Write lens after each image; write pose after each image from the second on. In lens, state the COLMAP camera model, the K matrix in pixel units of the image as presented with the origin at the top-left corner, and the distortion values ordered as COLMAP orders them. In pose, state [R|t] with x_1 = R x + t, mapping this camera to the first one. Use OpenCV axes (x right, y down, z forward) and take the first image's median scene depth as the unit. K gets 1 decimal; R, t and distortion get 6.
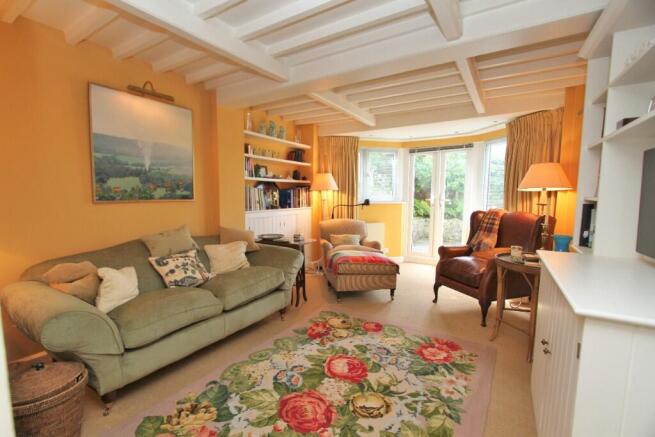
lens RADIAL K [[297.9, 0, 326.2], [0, 297.9, 219.5], [0, 0, 1]] dist [0.002529, 0.000329]
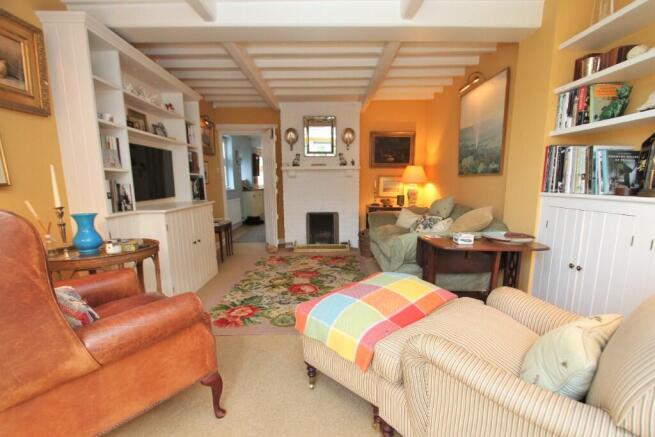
lens RADIAL K [[297.9, 0, 327.5], [0, 297.9, 237.1], [0, 0, 1]] dist [0.002529, 0.000329]
pose [[-0.855736, 0.100024, -0.507653, 0.673529], [-0.036768, 0.966901, 0.252489, -0.127497], [0.516105, 0.234730, -0.823734, 2.172336]]
